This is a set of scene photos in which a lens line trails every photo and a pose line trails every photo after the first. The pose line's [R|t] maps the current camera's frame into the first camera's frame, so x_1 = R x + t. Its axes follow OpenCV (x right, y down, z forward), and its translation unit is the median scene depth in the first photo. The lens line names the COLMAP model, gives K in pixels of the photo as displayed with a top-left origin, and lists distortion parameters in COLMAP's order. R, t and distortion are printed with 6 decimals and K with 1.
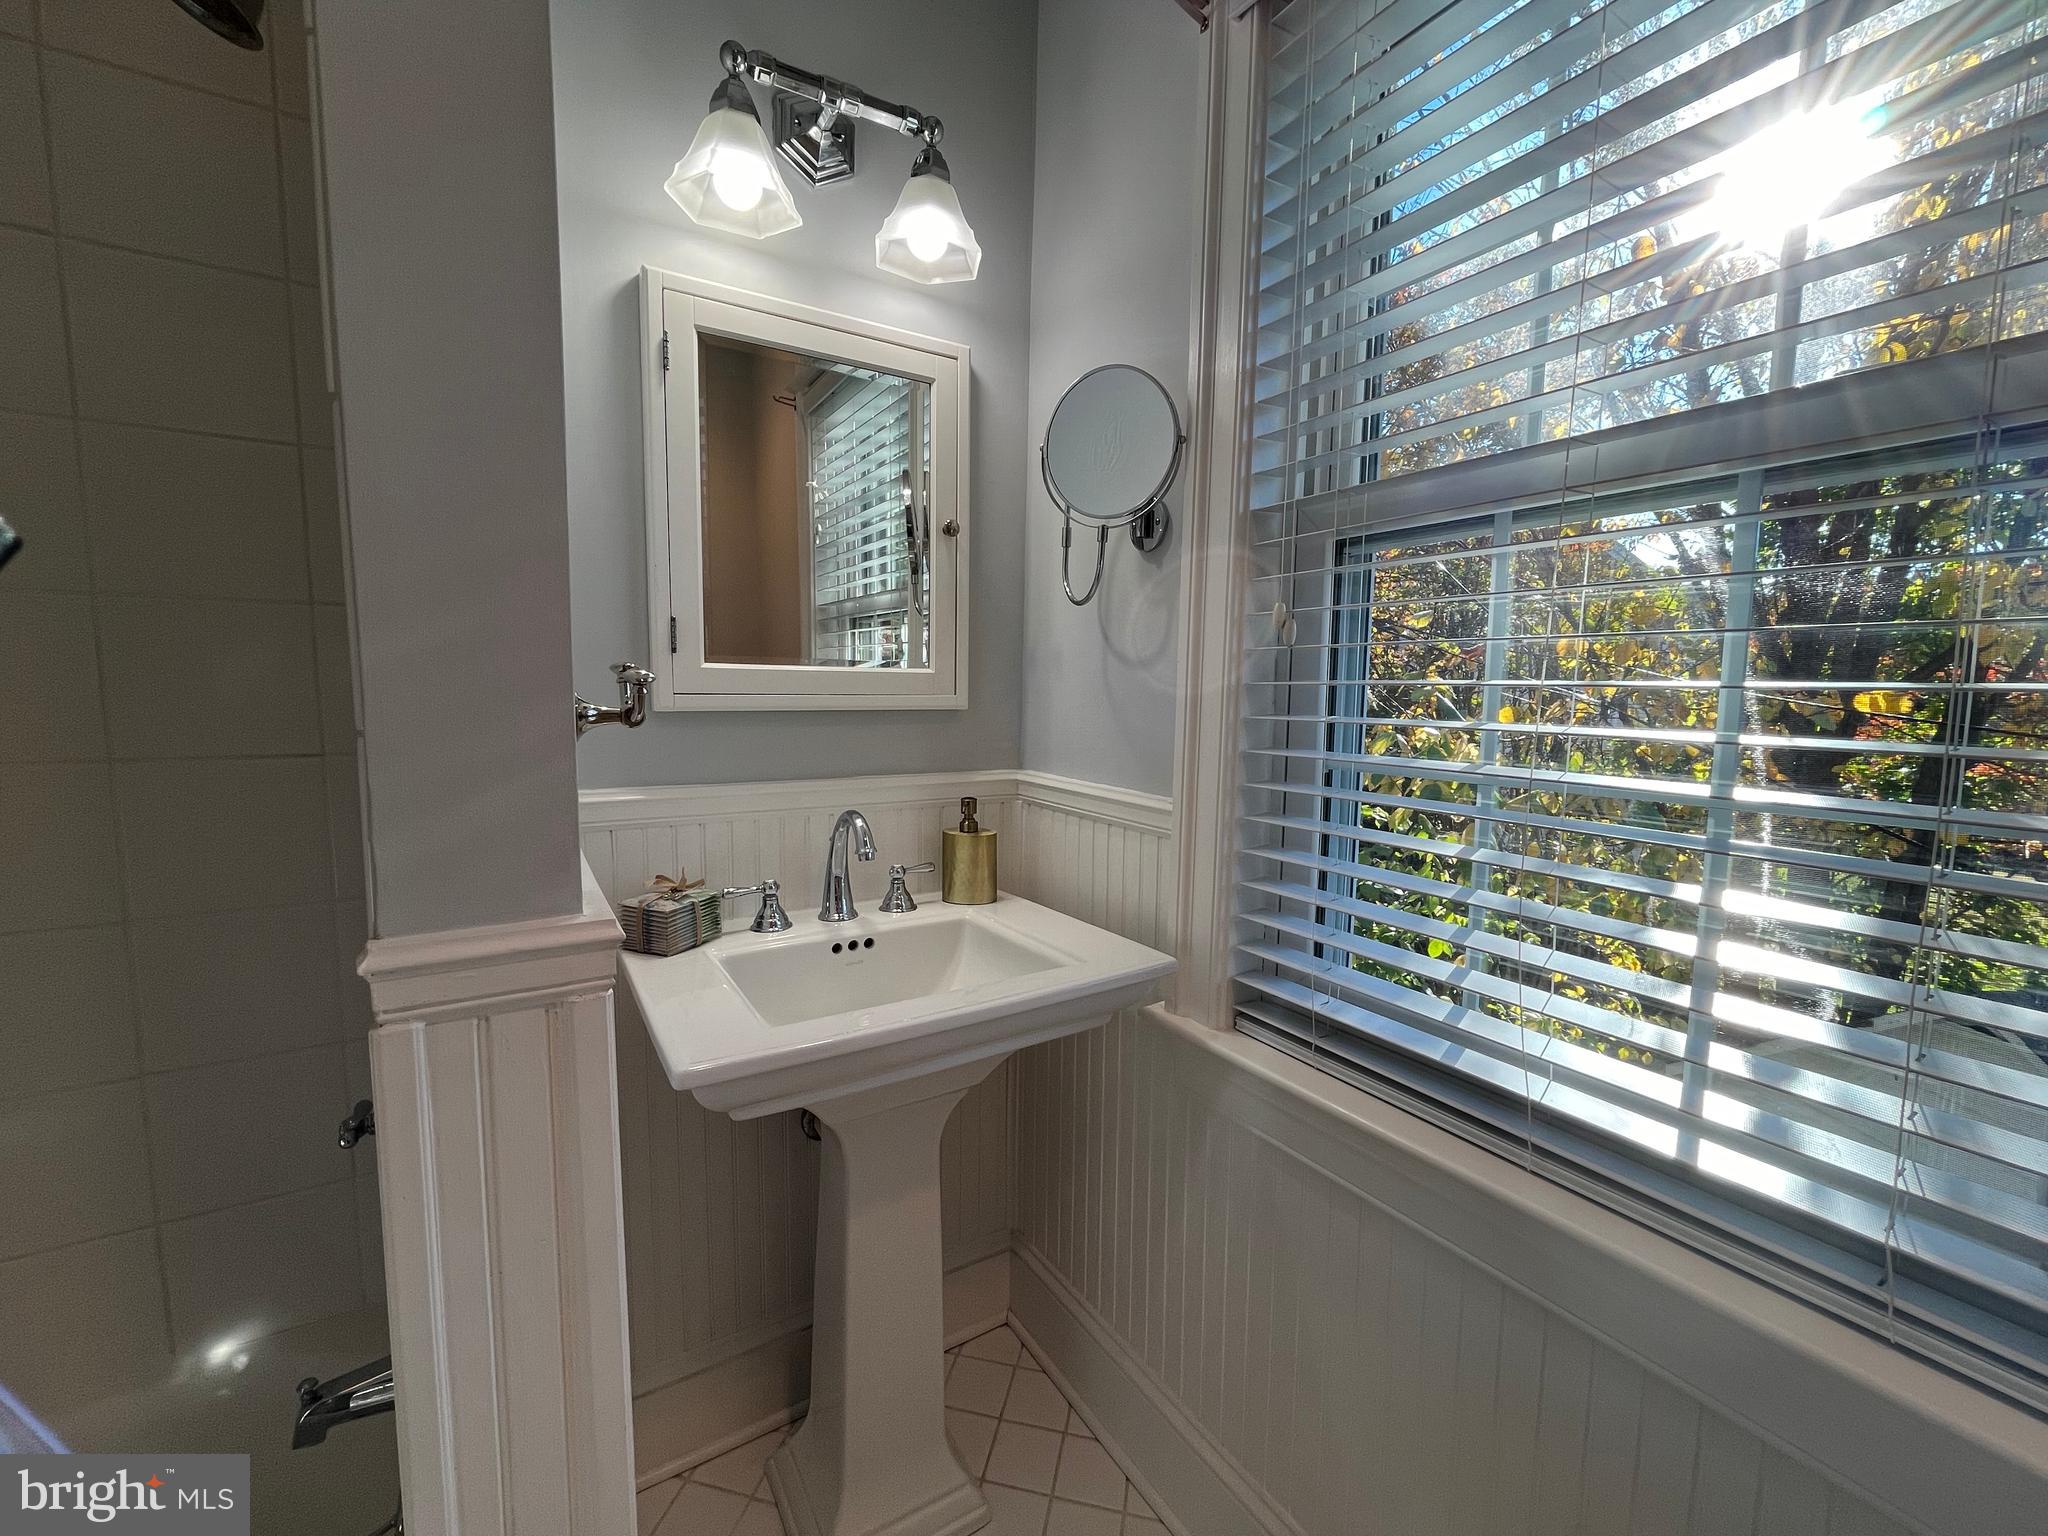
lens RADIAL K [[828.7, 0, 1026.0], [0, 828.7, 769.1], [0, 0, 1]] dist [-0.001090, -0.001530]
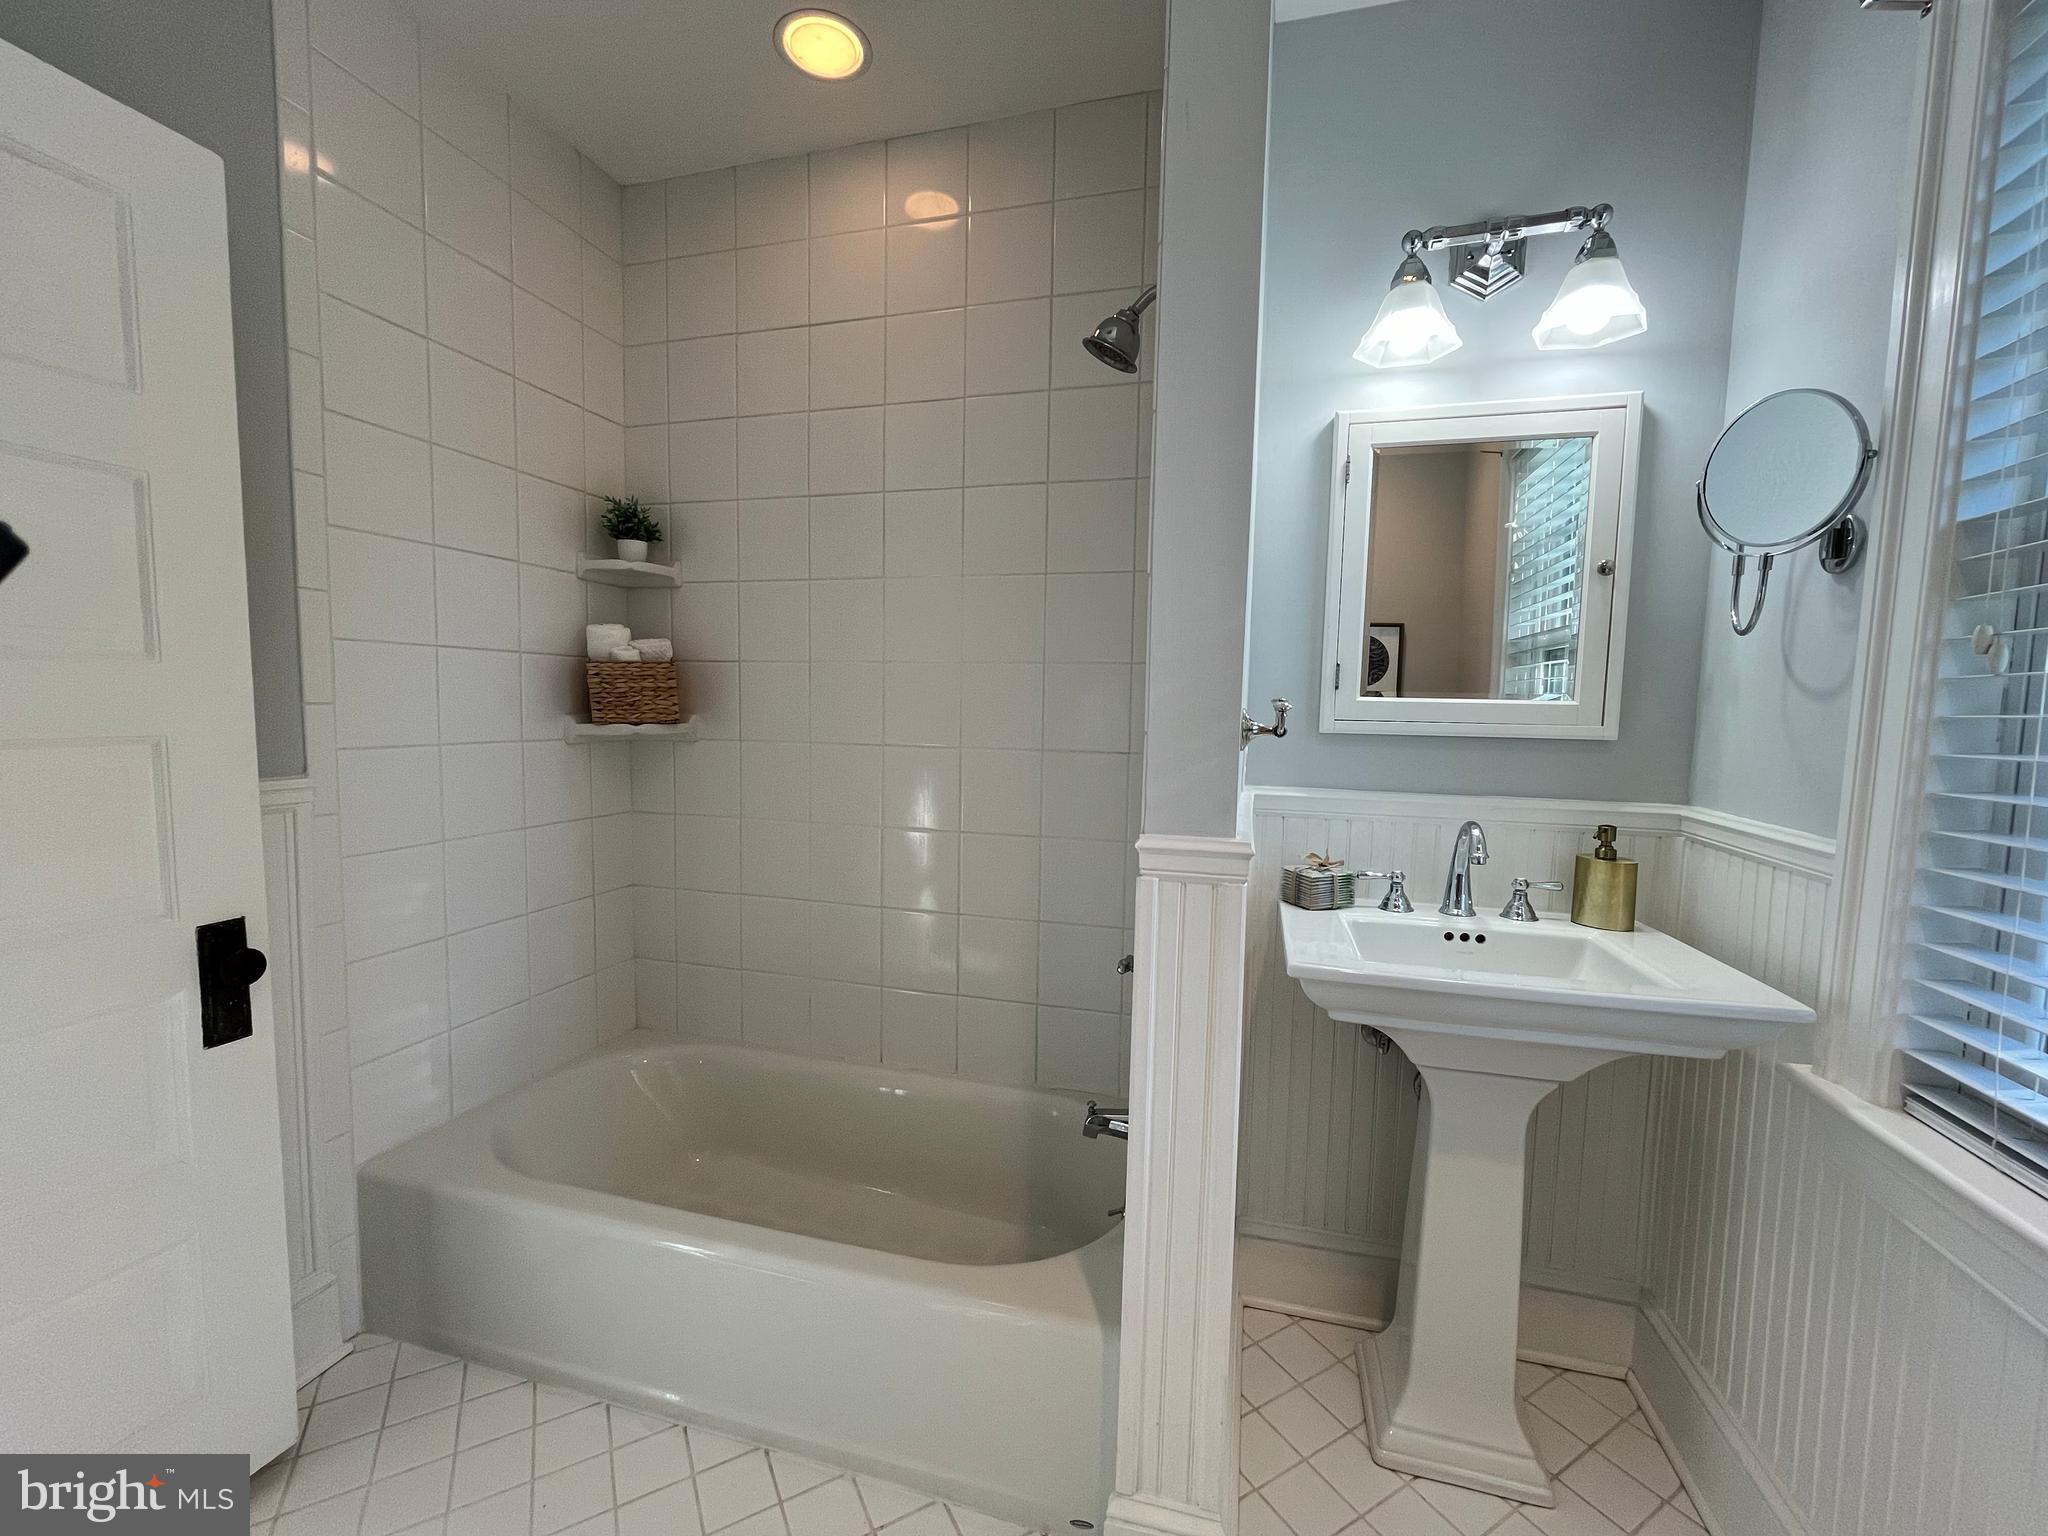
lens RADIAL K [[828.7, 0, 1022.8], [0, 828.7, 770.1], [0, 0, 1]] dist [-0.001090, -0.001530]
pose [[0.673639, 0.058575, -0.736736, 0.230896], [-0.086247, 0.996274, 0.000348, 0.033344], [0.734011, 0.063307, 0.676181, -0.275716]]
